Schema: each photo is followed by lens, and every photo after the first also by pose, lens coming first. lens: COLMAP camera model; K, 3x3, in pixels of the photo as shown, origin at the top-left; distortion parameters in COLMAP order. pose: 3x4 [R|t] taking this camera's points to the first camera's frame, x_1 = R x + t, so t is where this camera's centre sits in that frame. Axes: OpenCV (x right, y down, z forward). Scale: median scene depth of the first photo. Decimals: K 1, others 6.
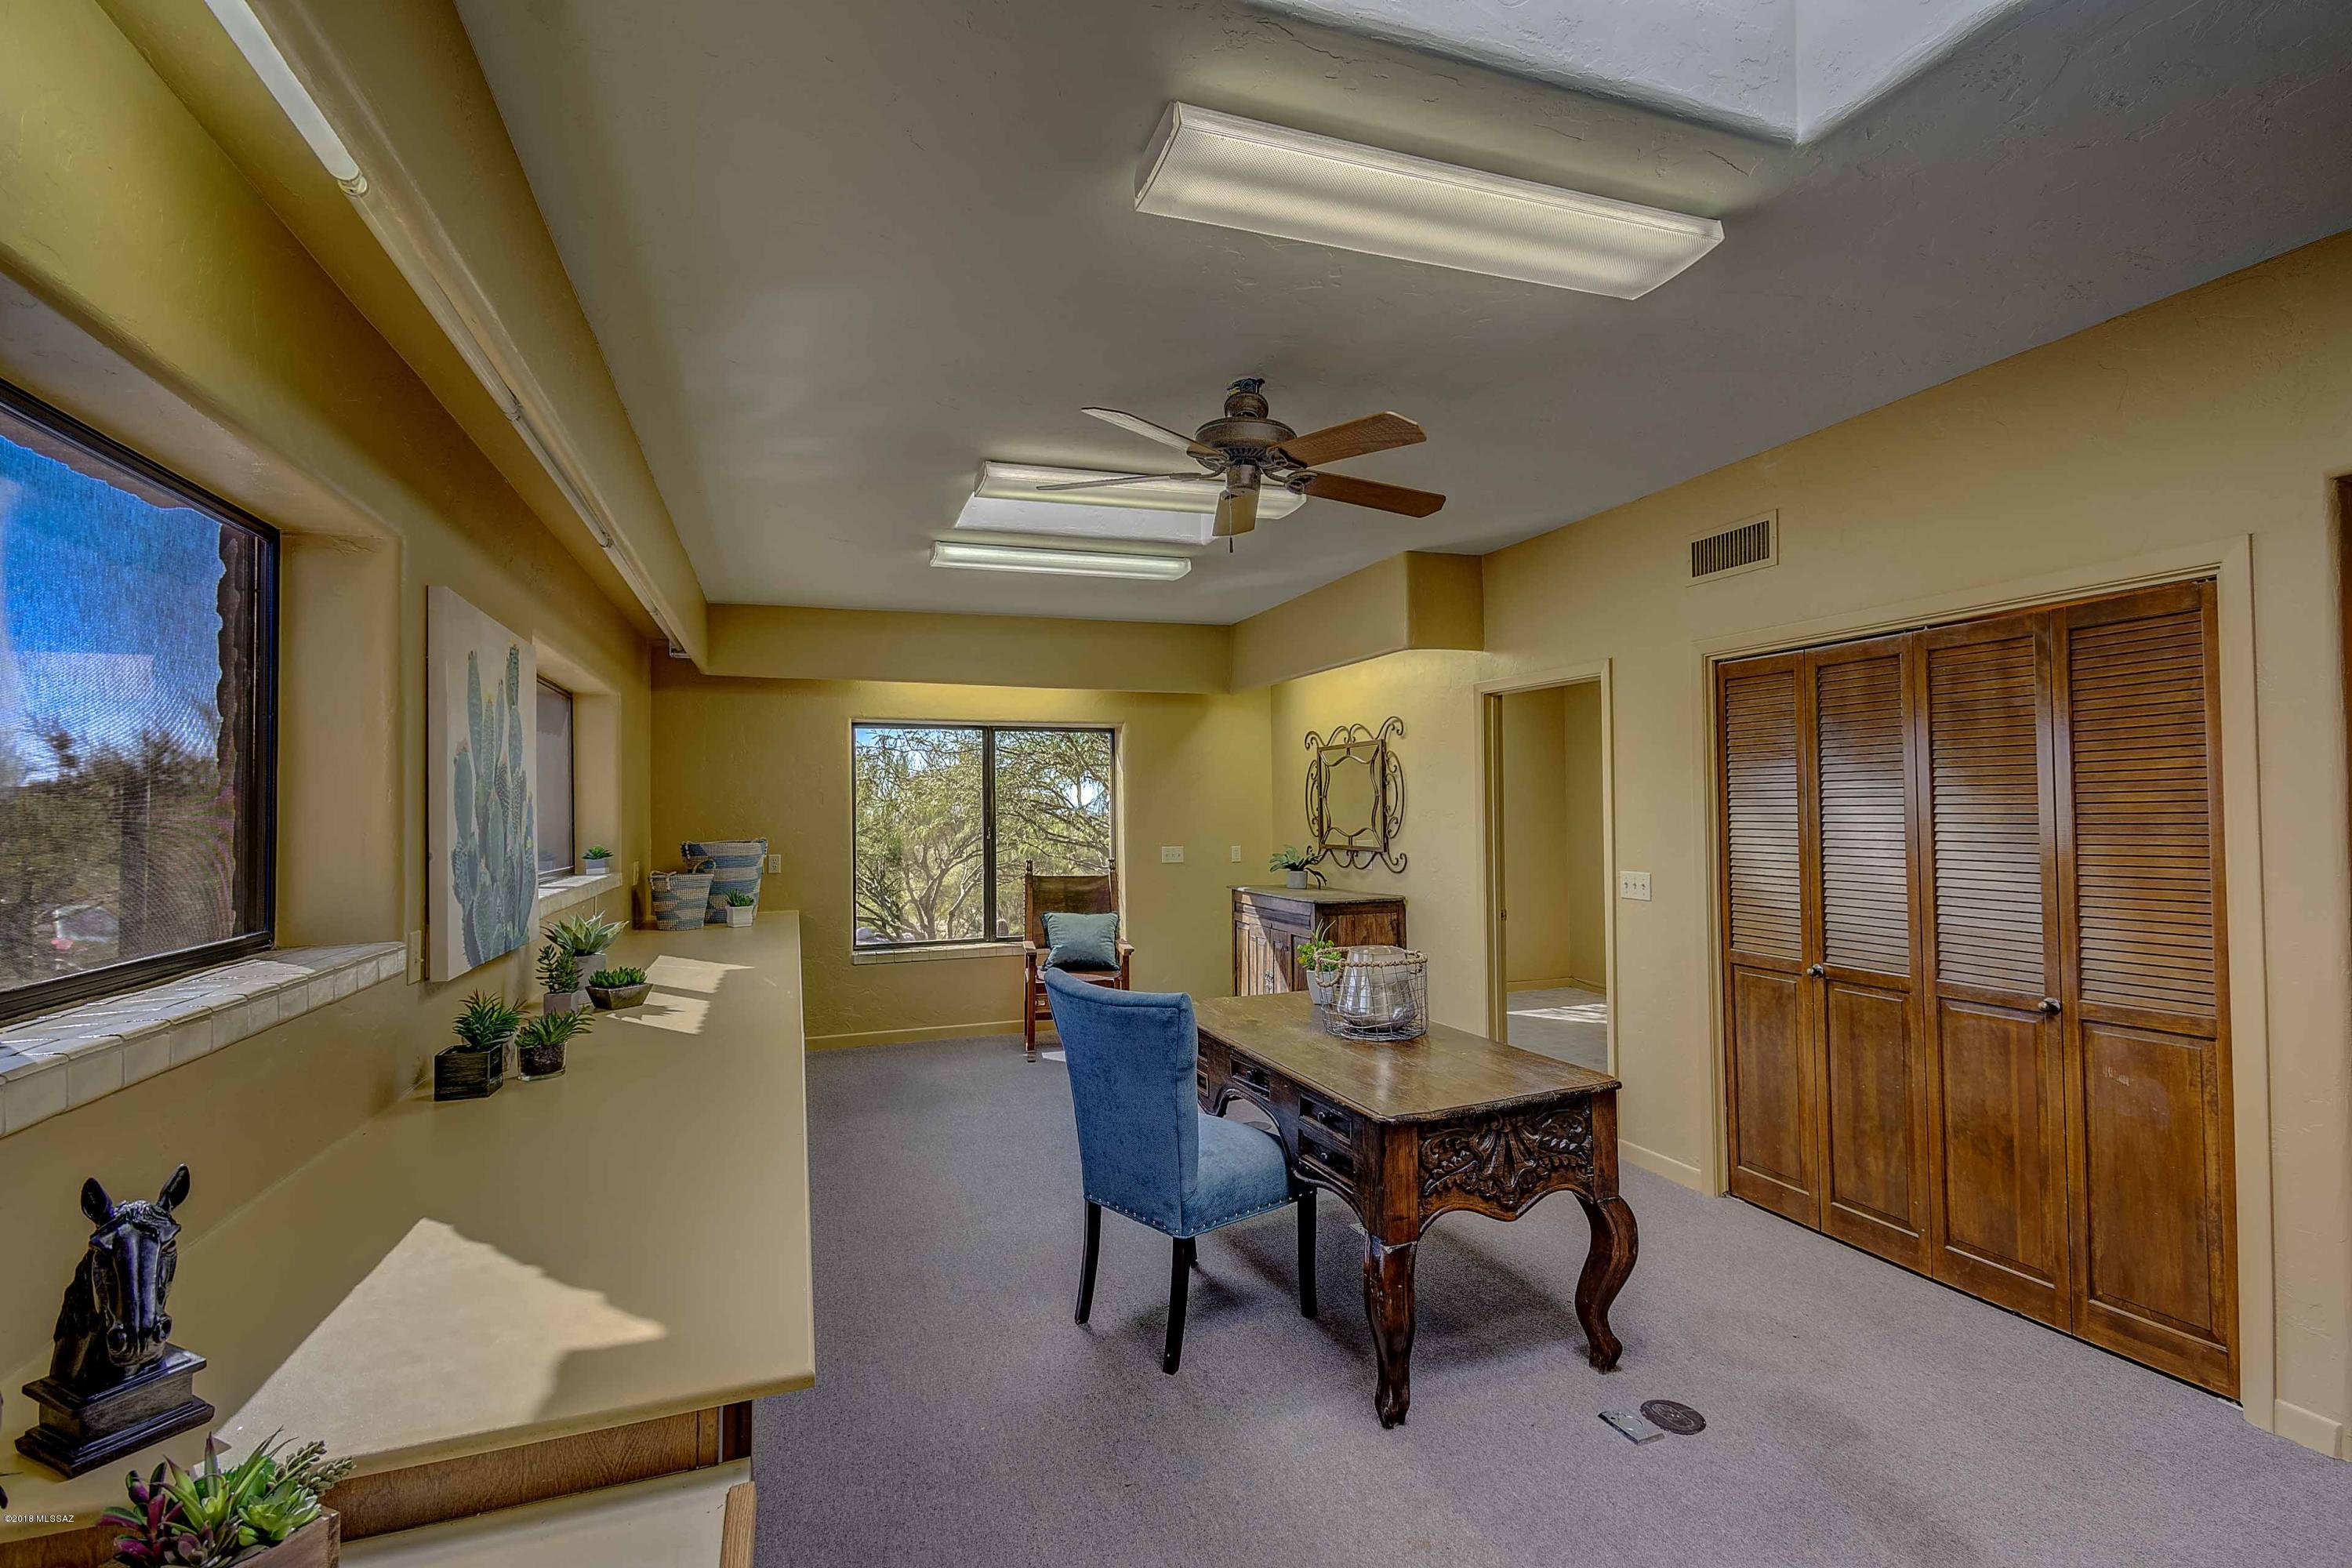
lens RADIAL K [[1037.6, 0, 1178.3], [0, 1037.6, 784.7], [0, 0, 1]] dist [0.016259, -0.003731]
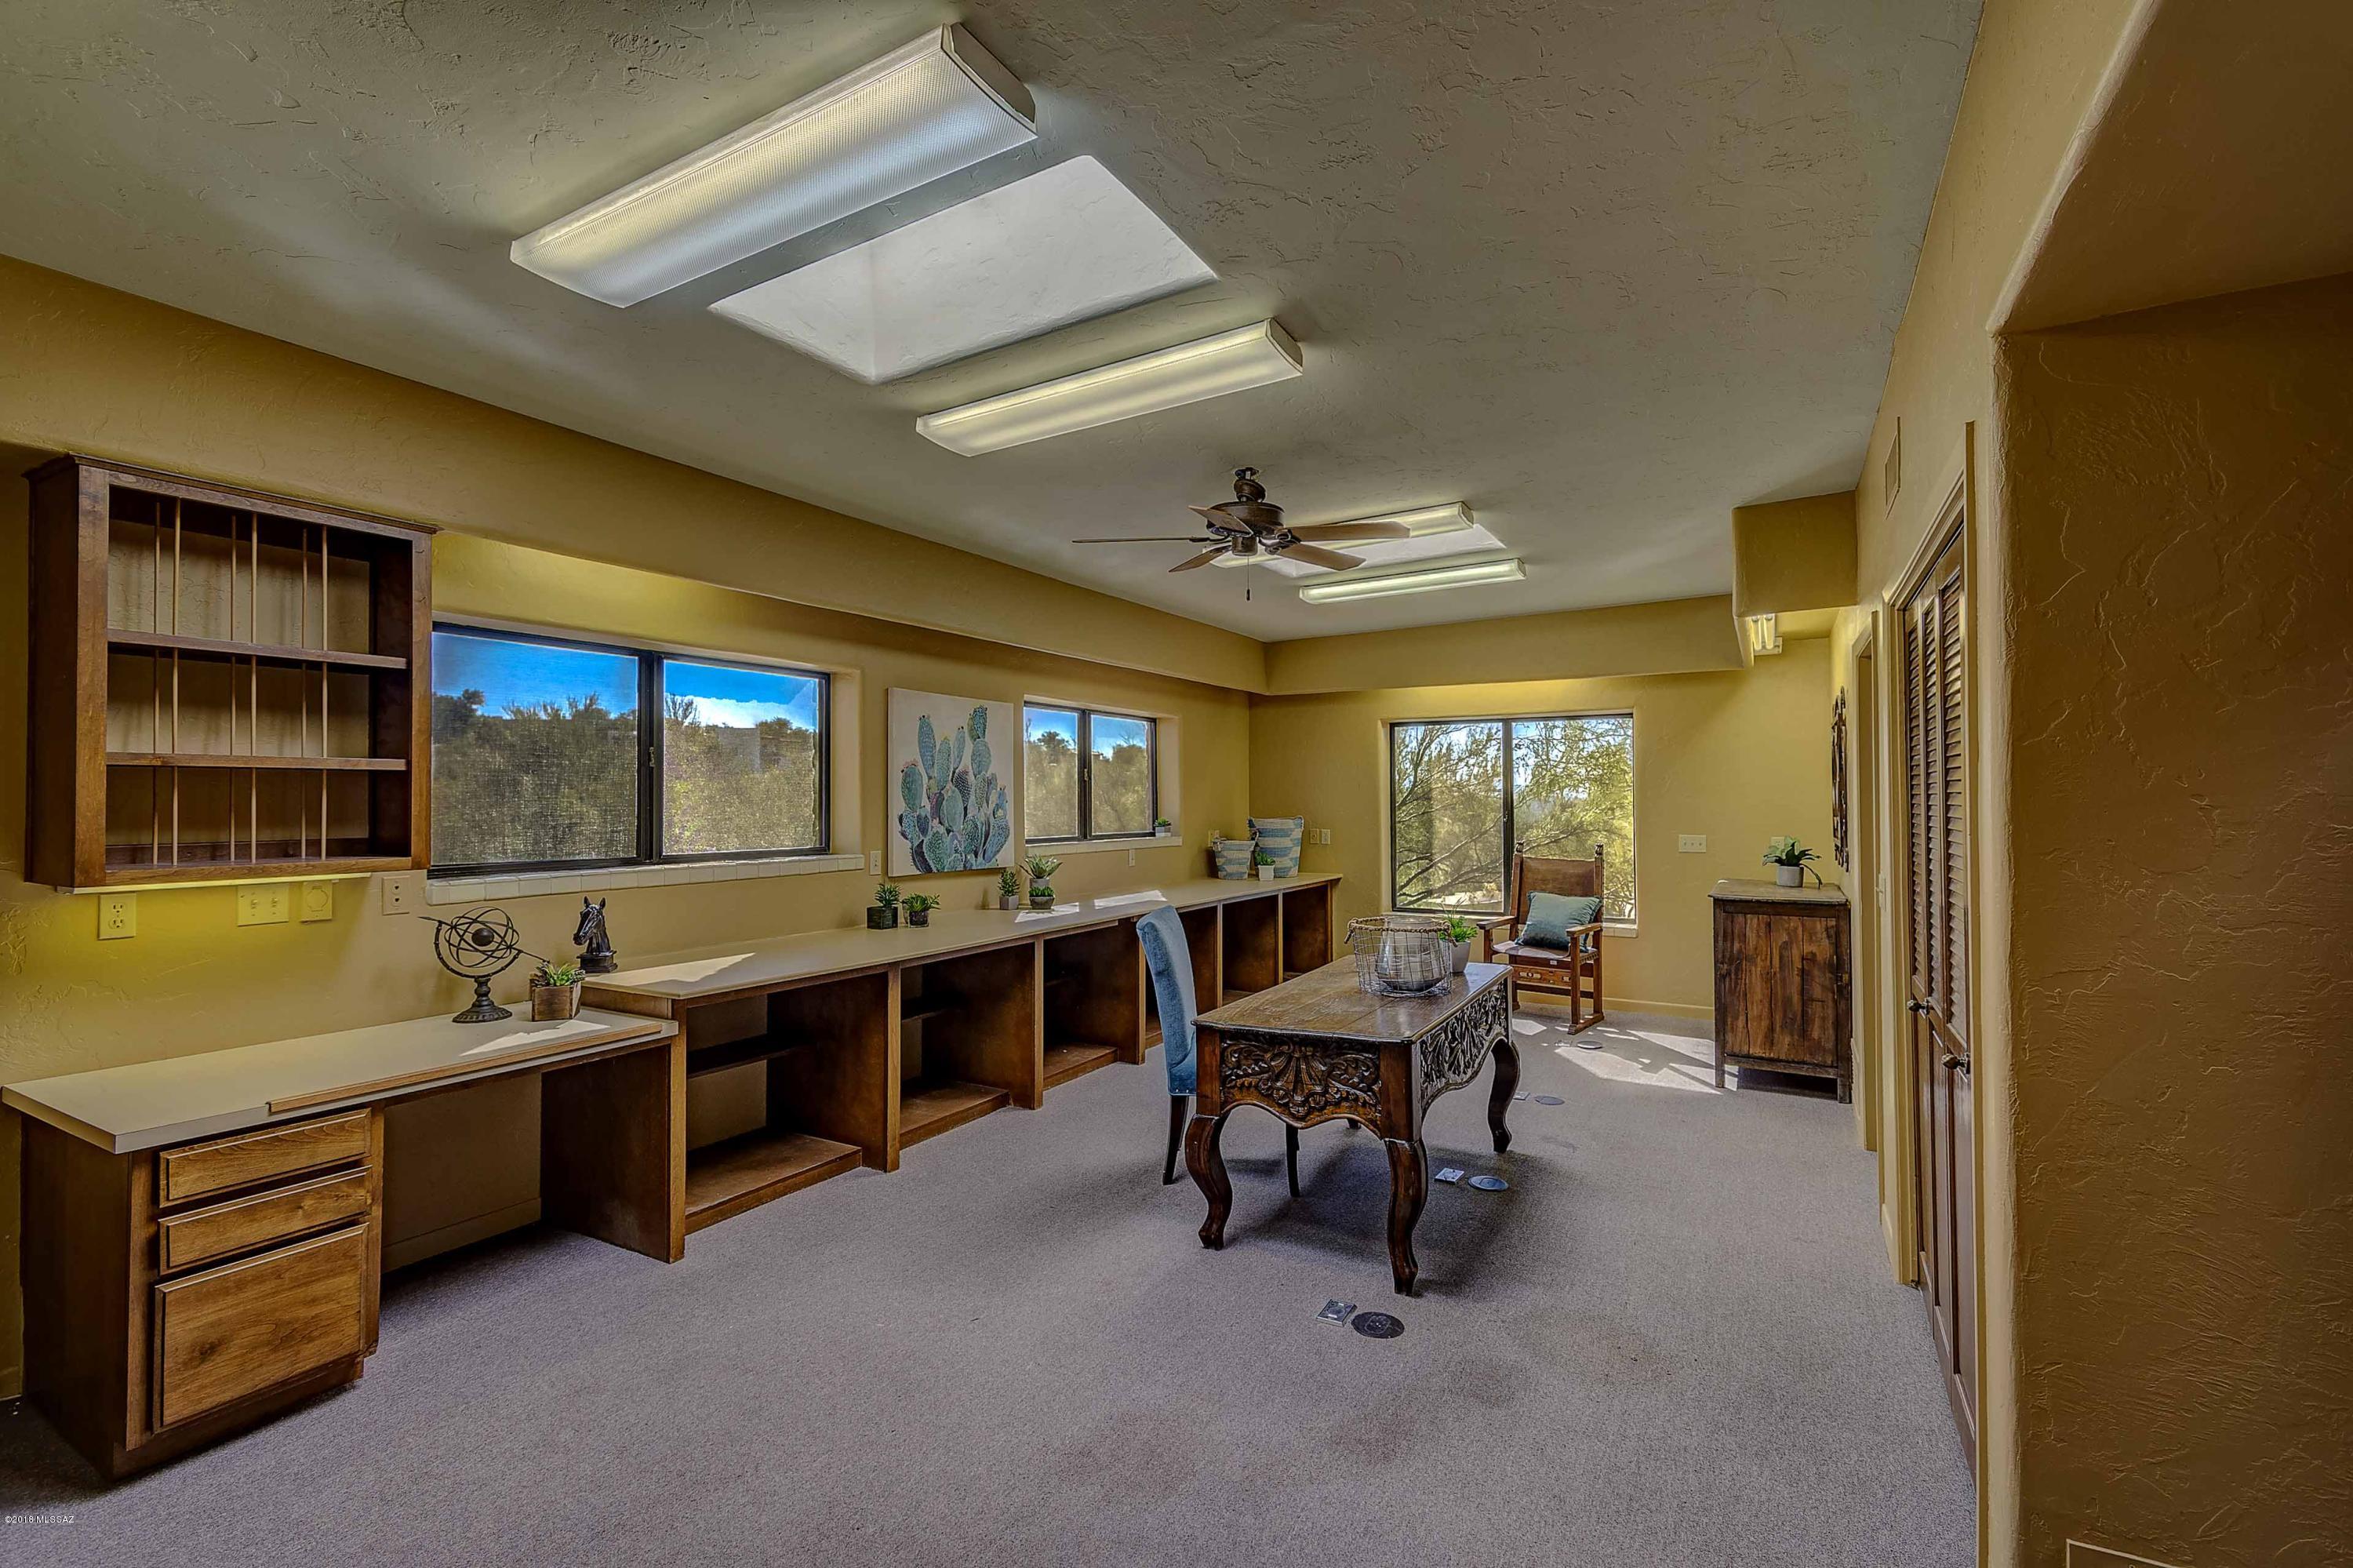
lens RADIAL K [[1038.0, 0, 1182.7], [0, 1038.0, 792.0], [0, 0, 1]] dist [0.016259, -0.003731]
pose [[0.636576, 0.000457, -0.771214, 0.573698], [0.016671, 0.999758, 0.014352, -0.001011], [0.771034, -0.021993, 0.636414, 0.055464]]
